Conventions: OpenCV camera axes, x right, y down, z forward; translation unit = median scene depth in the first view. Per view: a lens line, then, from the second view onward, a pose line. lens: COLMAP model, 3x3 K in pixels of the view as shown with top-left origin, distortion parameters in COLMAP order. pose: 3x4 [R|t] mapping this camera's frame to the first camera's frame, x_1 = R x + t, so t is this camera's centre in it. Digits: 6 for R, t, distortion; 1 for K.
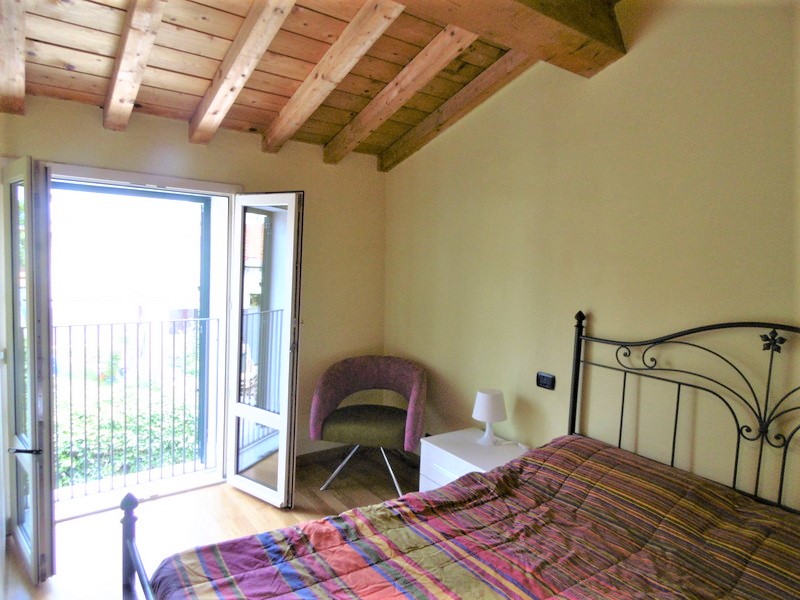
lens RADIAL K [[528.0, 0, 399.7], [0, 528.0, 301.3], [0, 0, 1]] dist [0.018027, -0.016310]
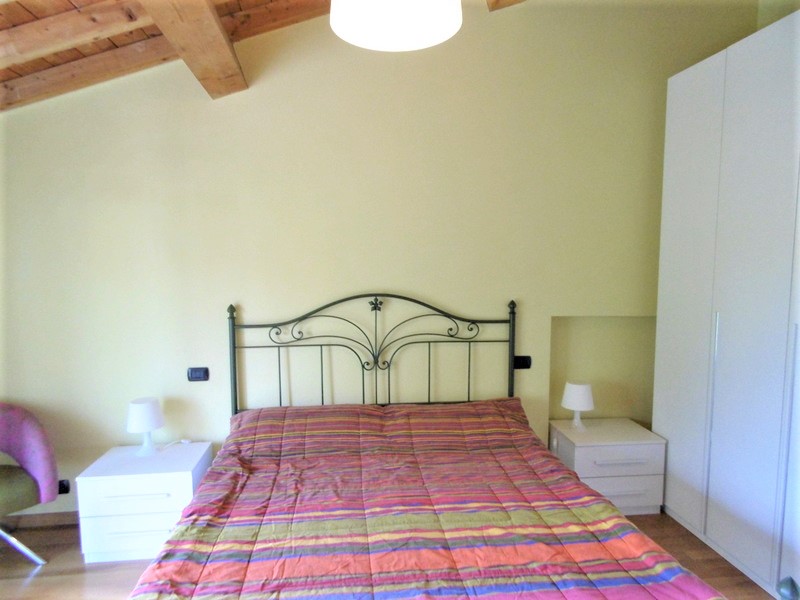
lens RADIAL K [[528.0, 0, 398.5], [0, 528.0, 301.7], [0, 0, 1]] dist [0.018027, -0.016310]
pose [[0.489116, -0.128664, 0.862677, -0.588189], [0.109863, 0.990271, 0.085404, -0.056881], [-0.865272, 0.053004, 0.498493, 0.145775]]
